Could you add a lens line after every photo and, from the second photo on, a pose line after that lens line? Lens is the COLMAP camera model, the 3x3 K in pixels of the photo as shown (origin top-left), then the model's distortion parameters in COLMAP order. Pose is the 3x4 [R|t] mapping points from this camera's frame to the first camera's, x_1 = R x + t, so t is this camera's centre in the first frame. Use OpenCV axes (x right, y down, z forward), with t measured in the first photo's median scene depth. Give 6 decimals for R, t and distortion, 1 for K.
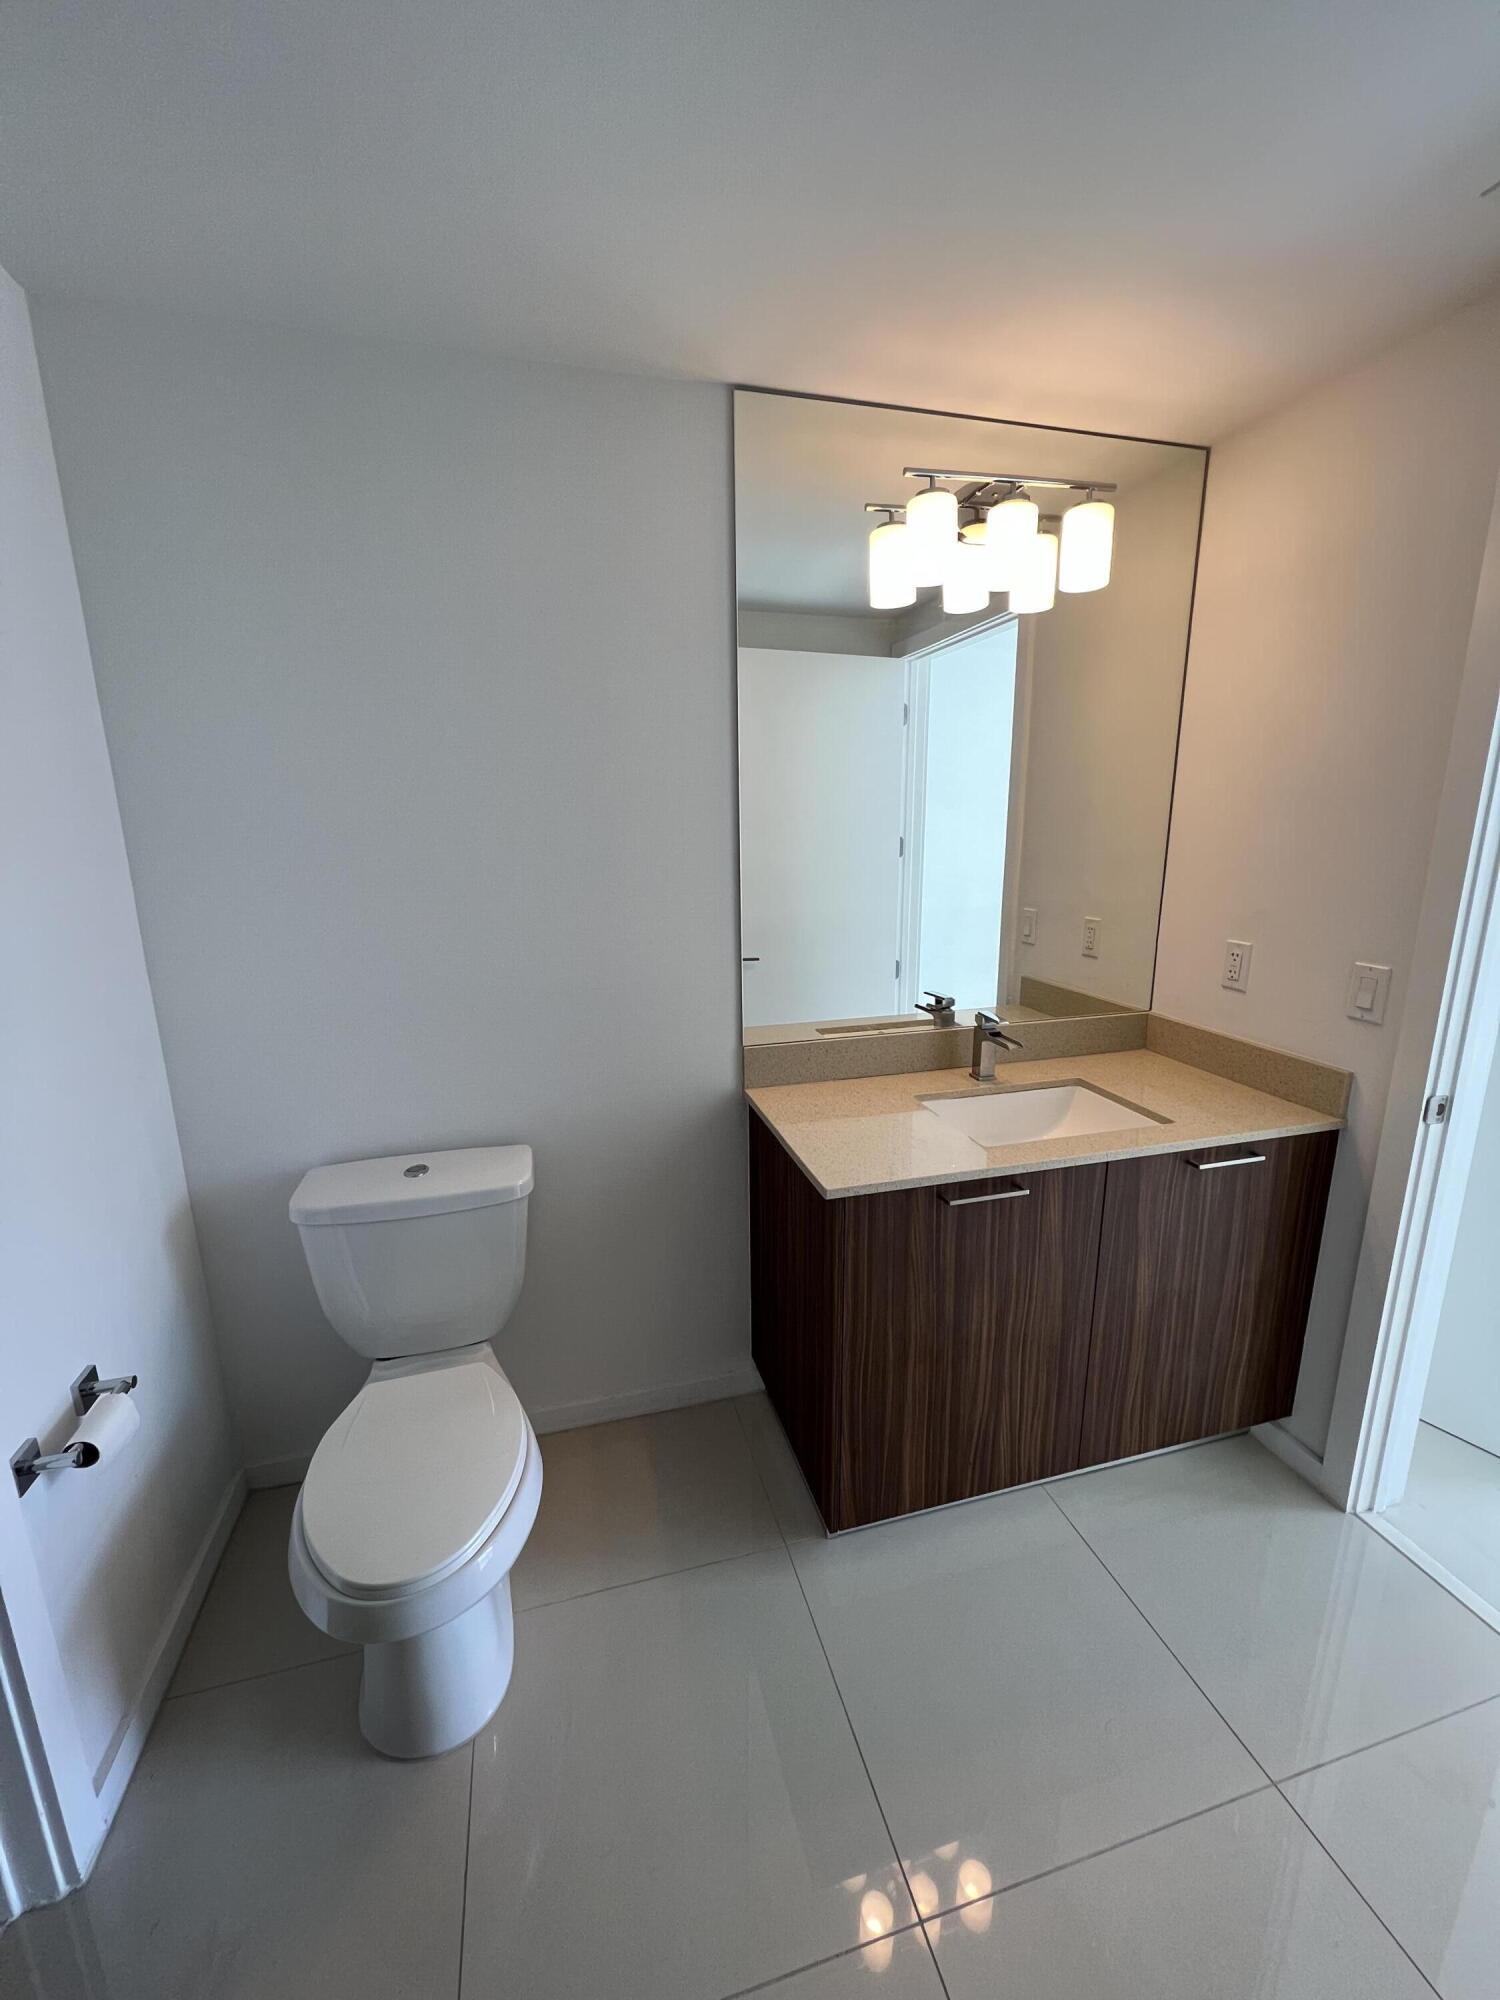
lens RADIAL K [[801.3, 0, 750.0], [0, 801.3, 1000.0], [0, 0, 1]] dist [0.000543, 0.000120]
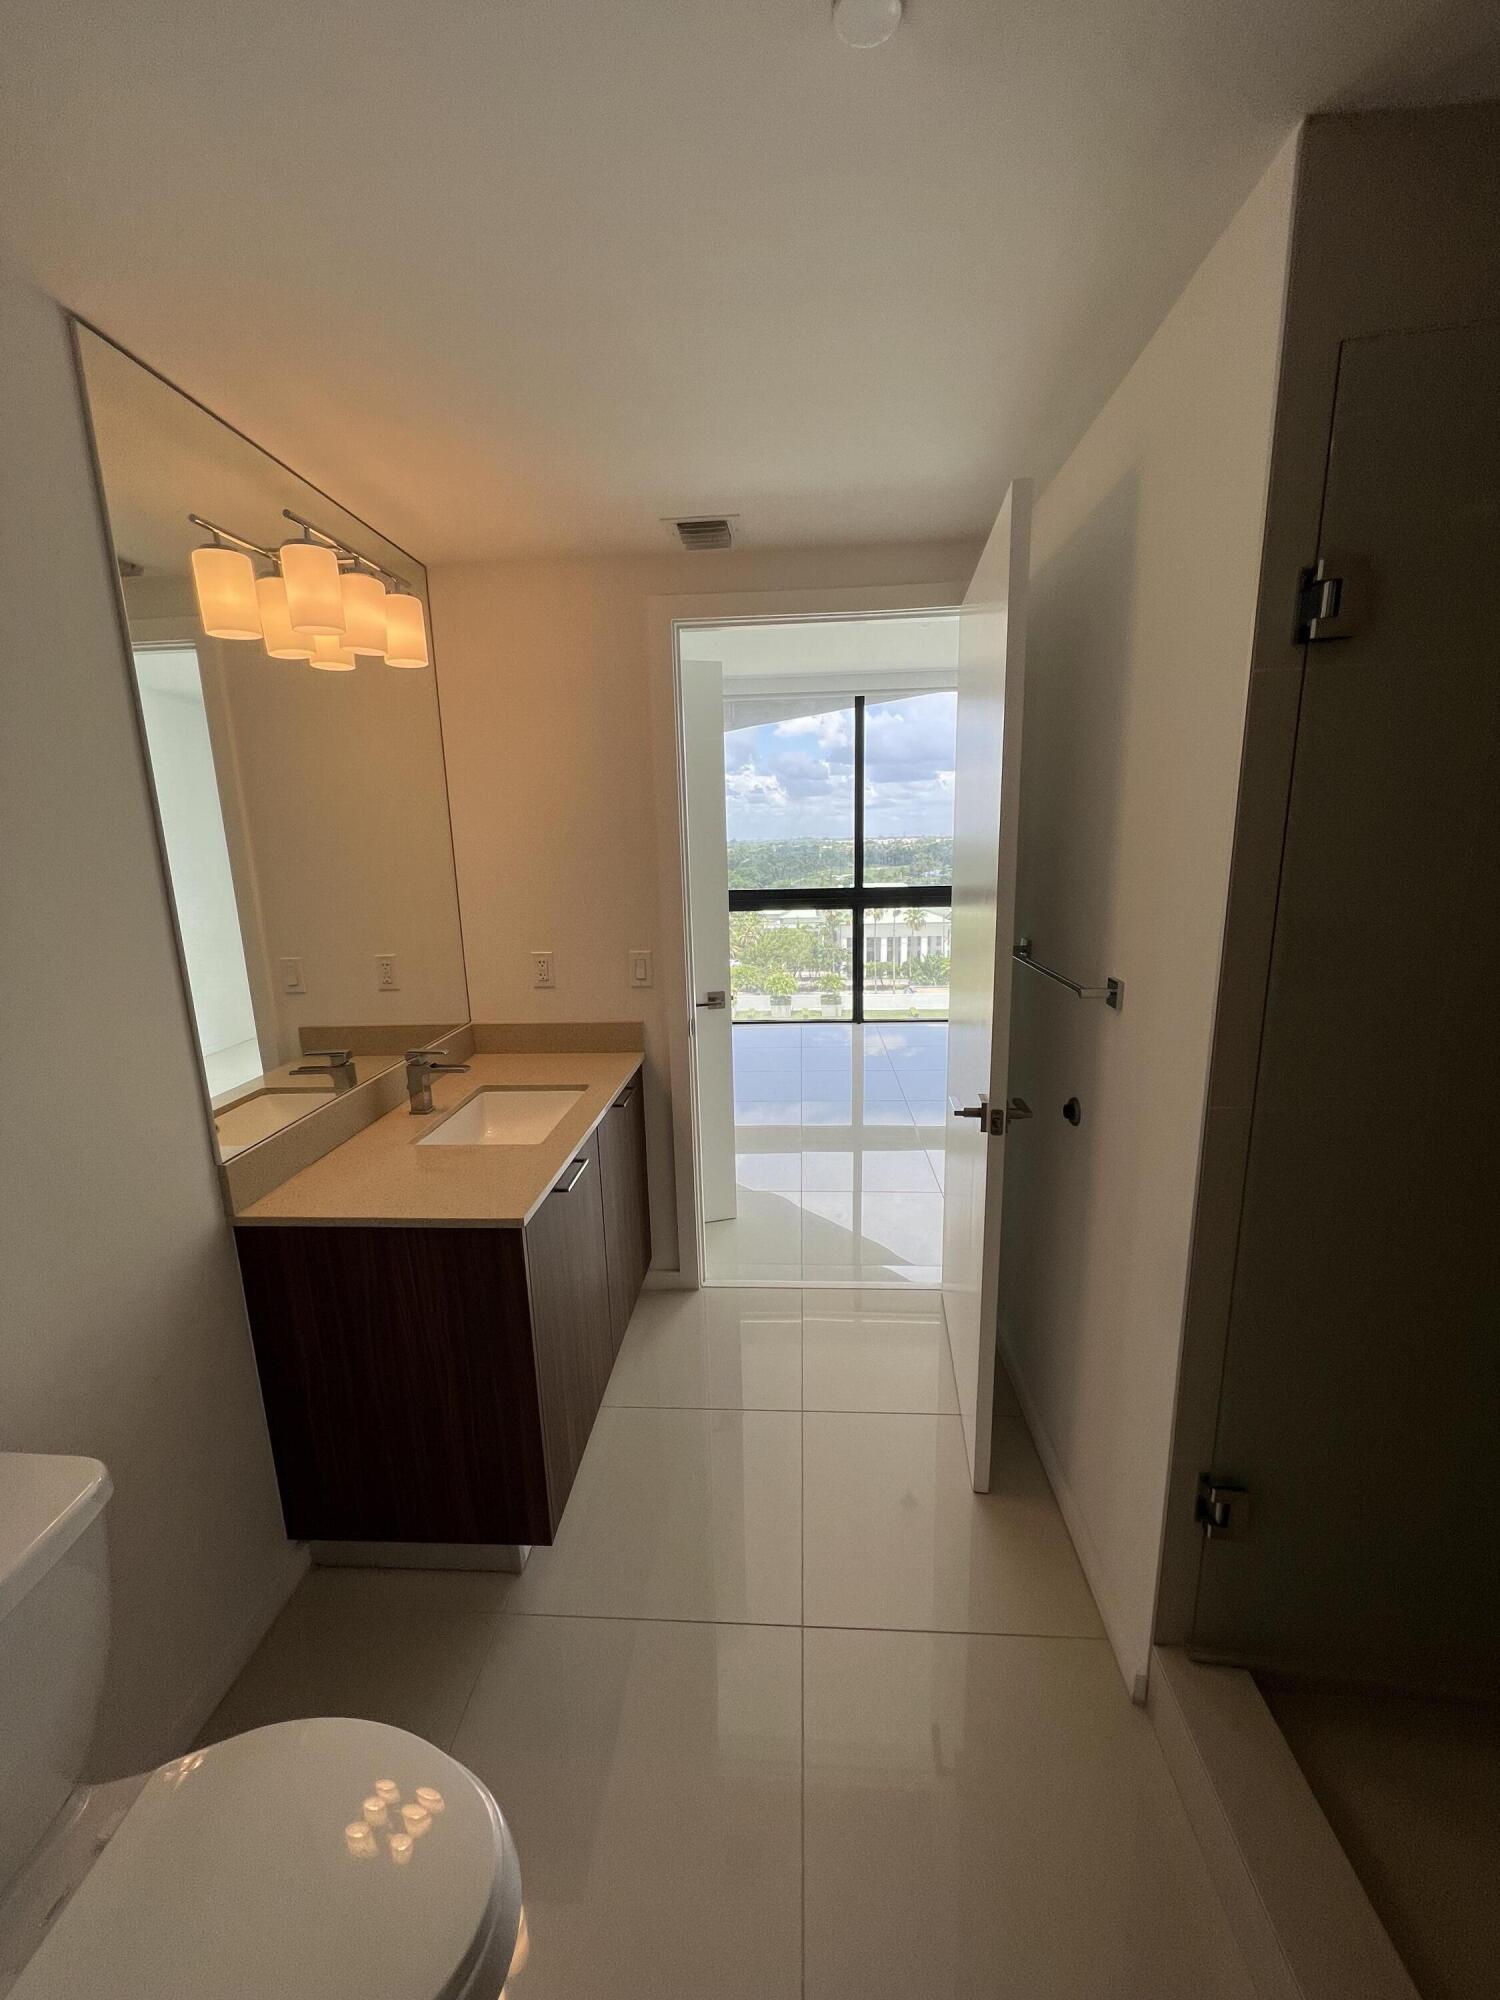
lens RADIAL K [[803.1, 0, 750.0], [0, 803.1, 1000.0], [0, 0, 1]] dist [0.000403, -0.000151]
pose [[0.325383, -0.185199, 0.927269, -0.532629], [0.226679, 0.967315, 0.113655, -0.068068], [-0.918010, 0.173211, 0.356728, 0.212538]]
